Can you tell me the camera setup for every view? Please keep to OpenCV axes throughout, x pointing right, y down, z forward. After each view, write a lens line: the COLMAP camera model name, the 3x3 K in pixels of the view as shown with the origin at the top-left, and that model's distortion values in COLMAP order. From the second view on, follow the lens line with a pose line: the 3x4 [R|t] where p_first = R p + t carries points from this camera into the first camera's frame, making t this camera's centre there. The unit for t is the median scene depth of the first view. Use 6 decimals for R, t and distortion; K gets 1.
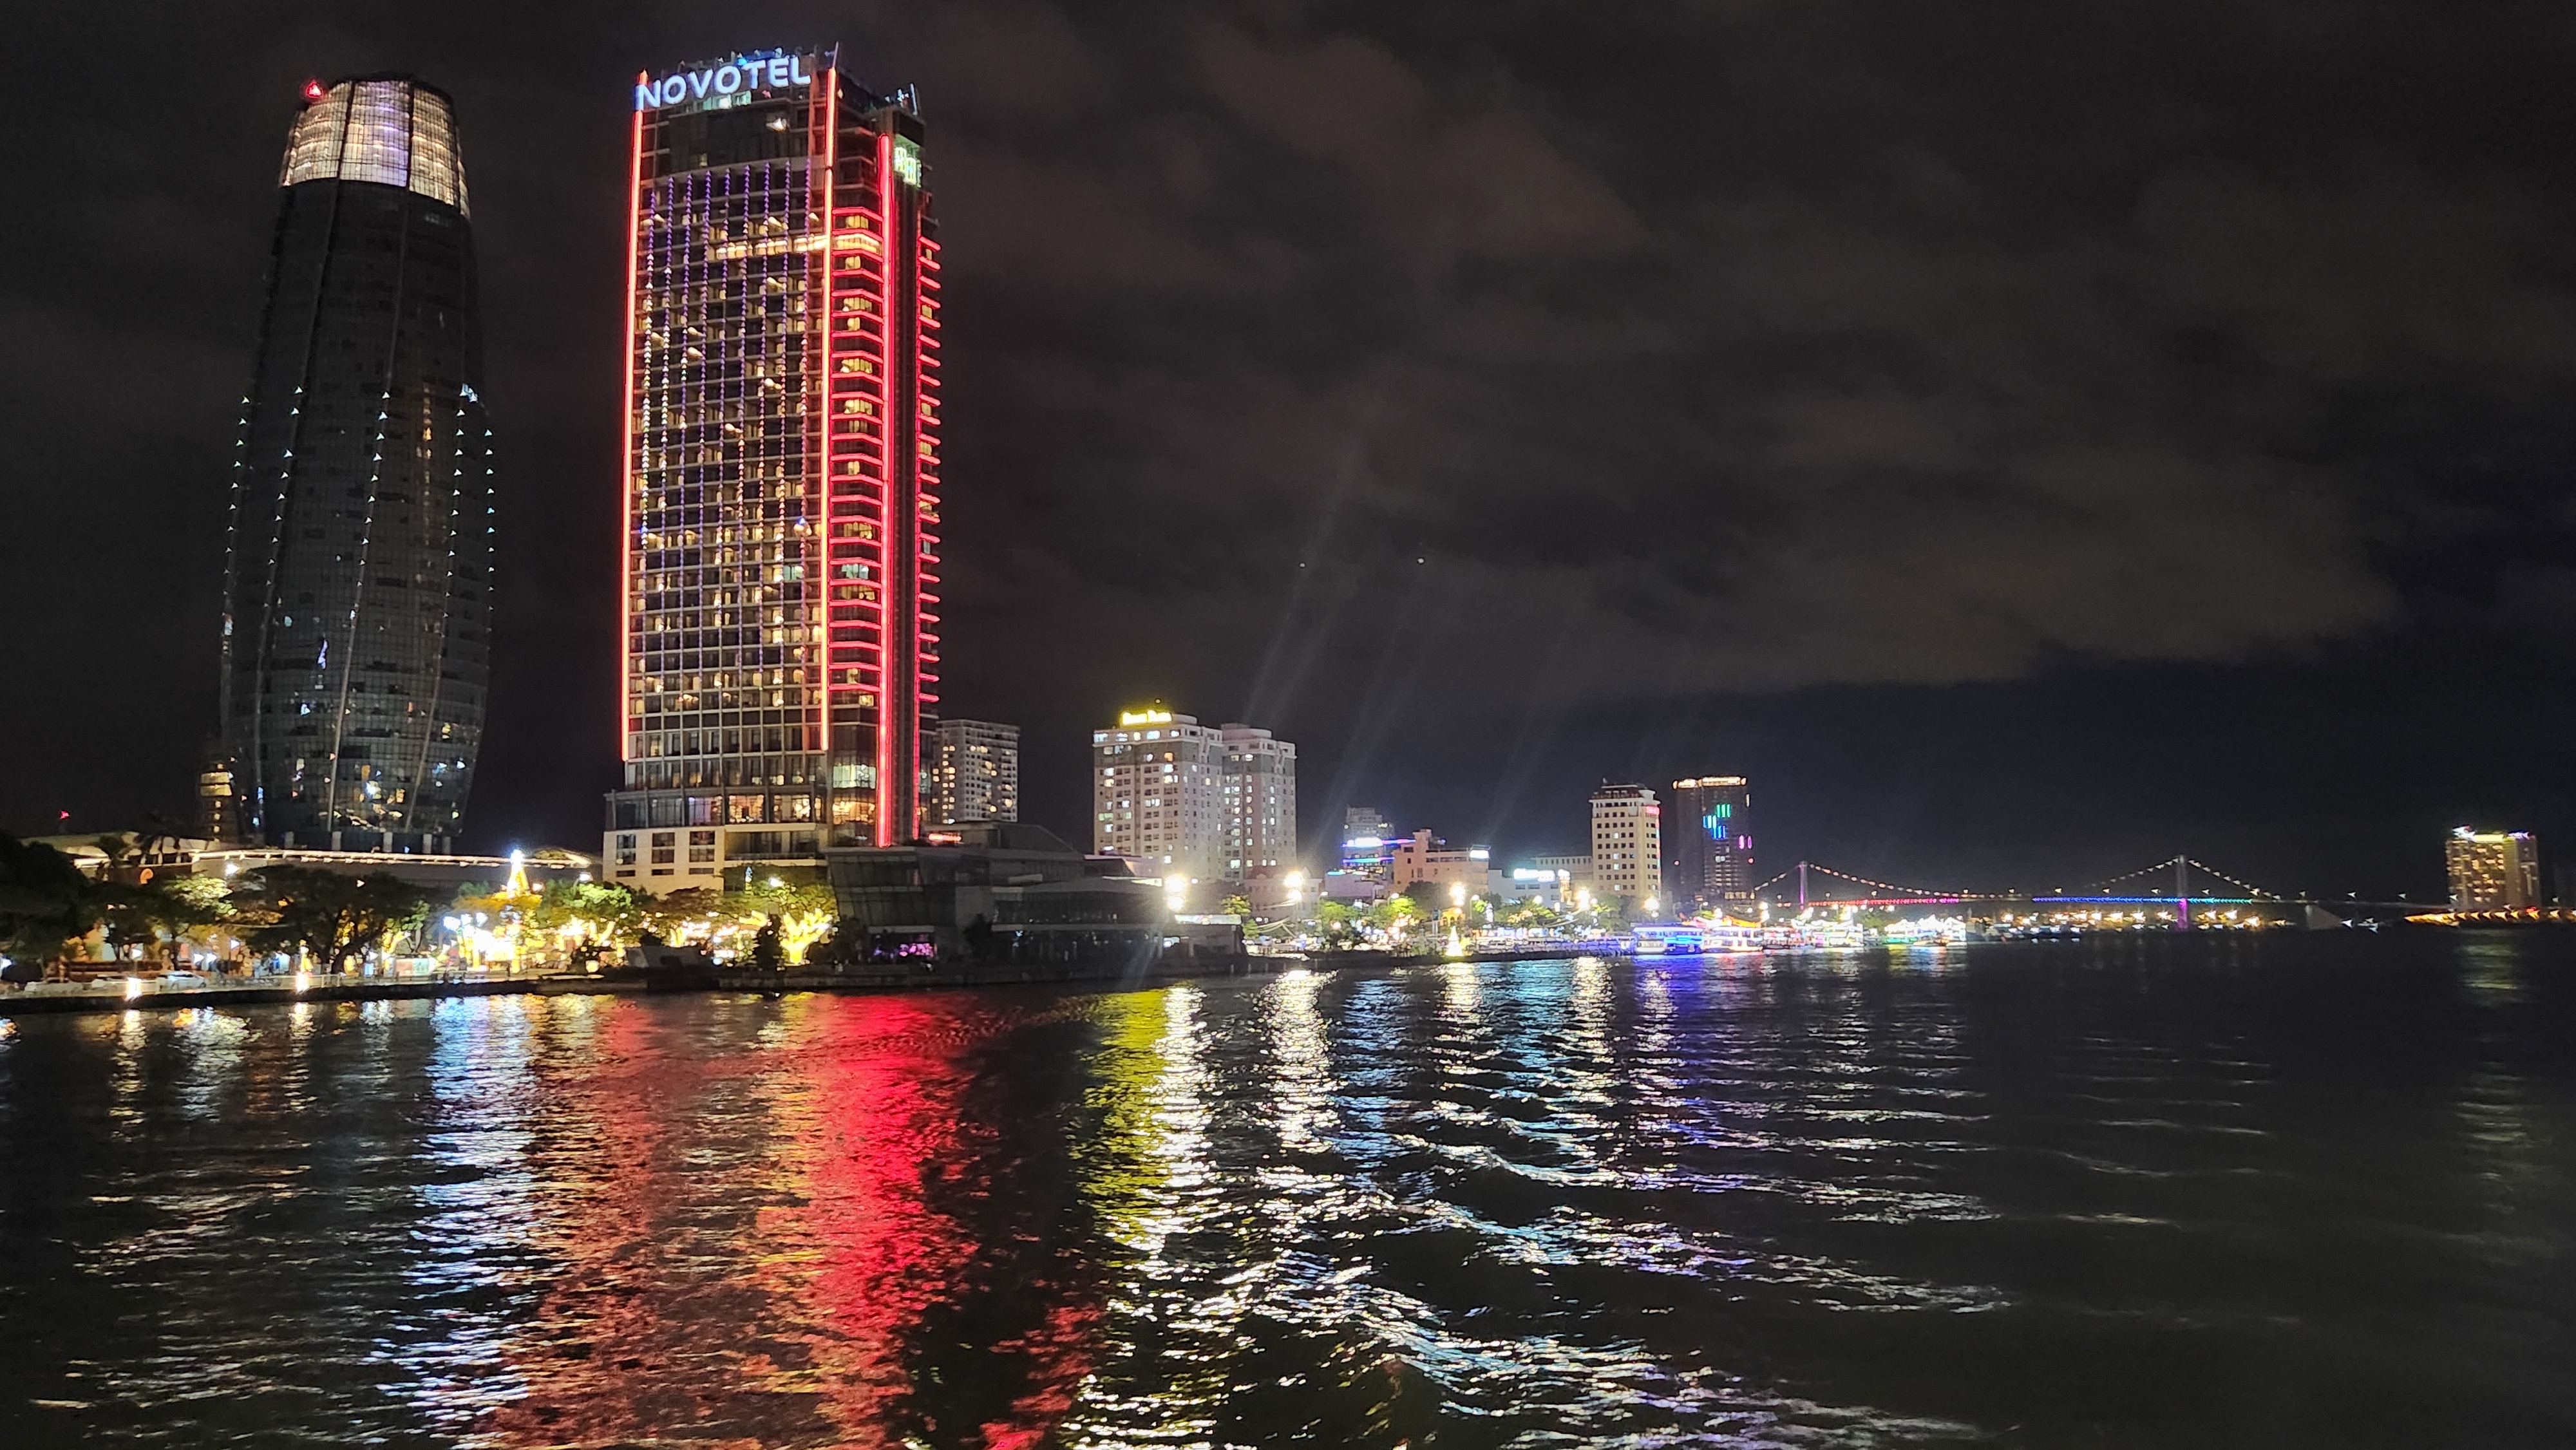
lens RADIAL K [[1885.7, 0, 1284.3], [0, 1885.7, 738.5], [0, 0, 1]] dist [0.073584, 0.000672]
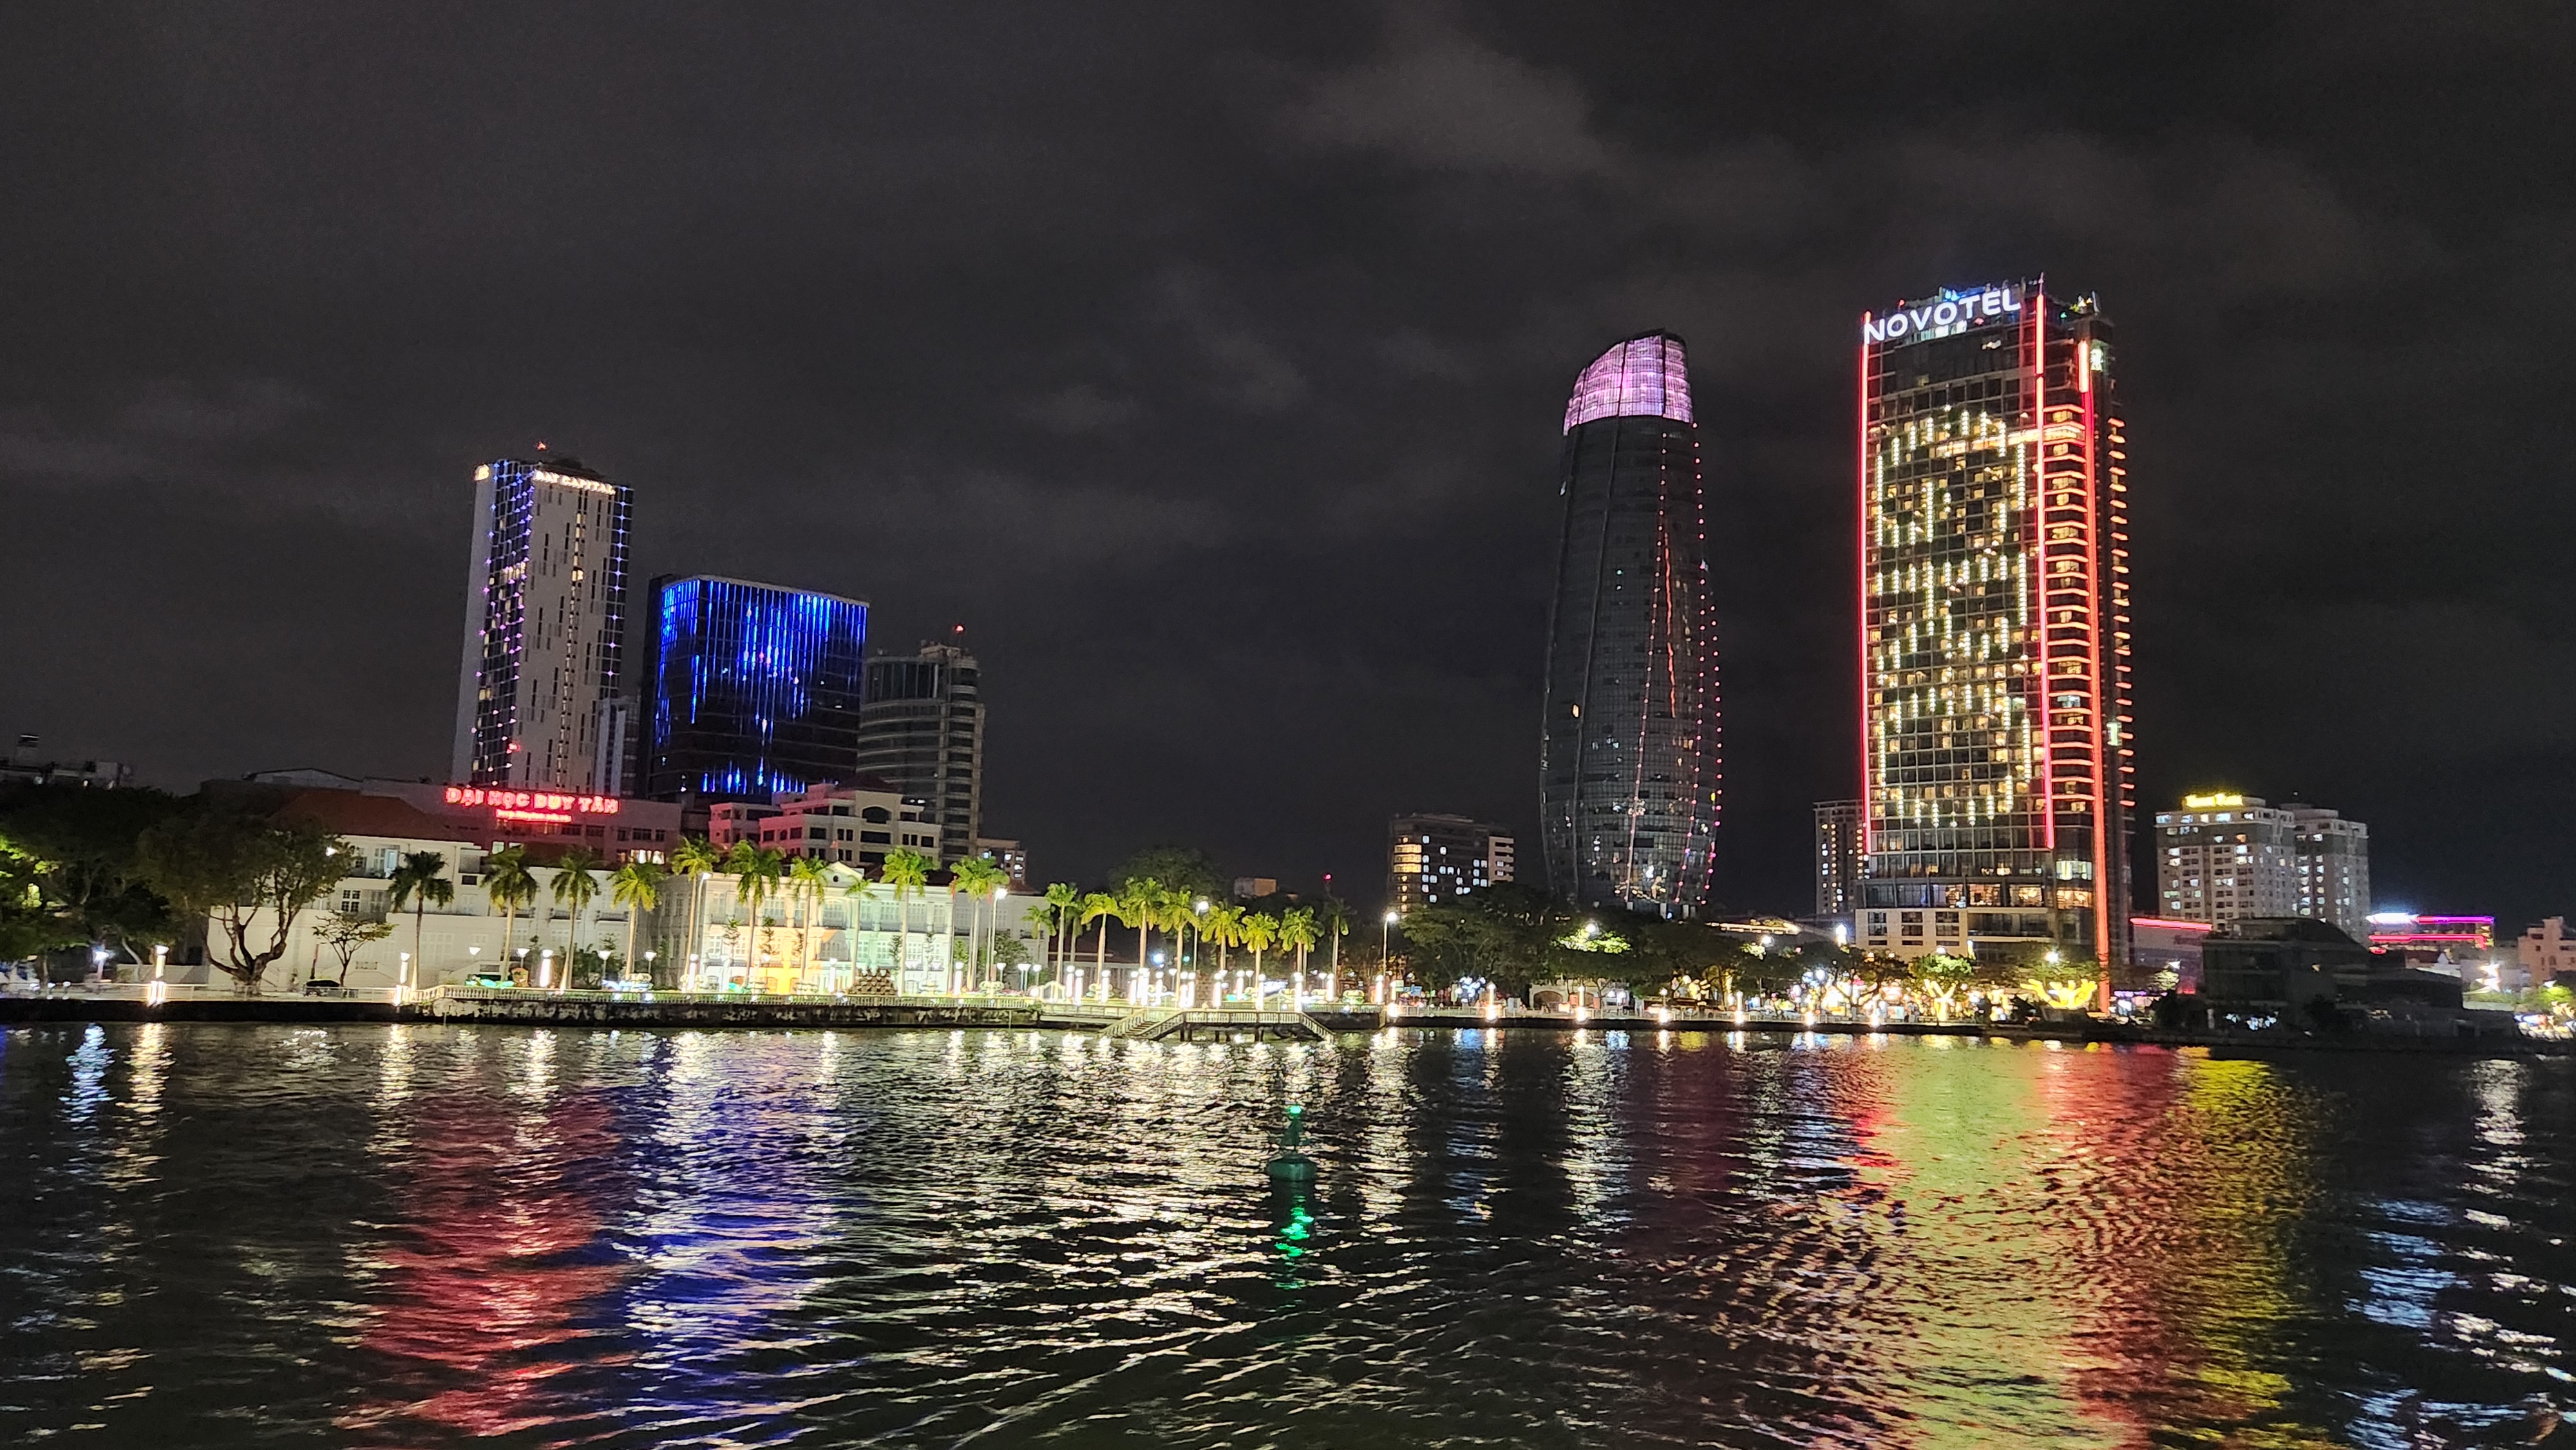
lens RADIAL K [[1887.1, 0, 1288.0], [0, 1887.1, 725.0], [0, 0, 1]] dist [0.074549, -0.000159]
pose [[0.910127, -0.020140, -0.413840, -0.171616], [0.006011, 0.999355, -0.035415, -0.031566], [0.414286, 0.029744, 0.909660, -0.320824]]
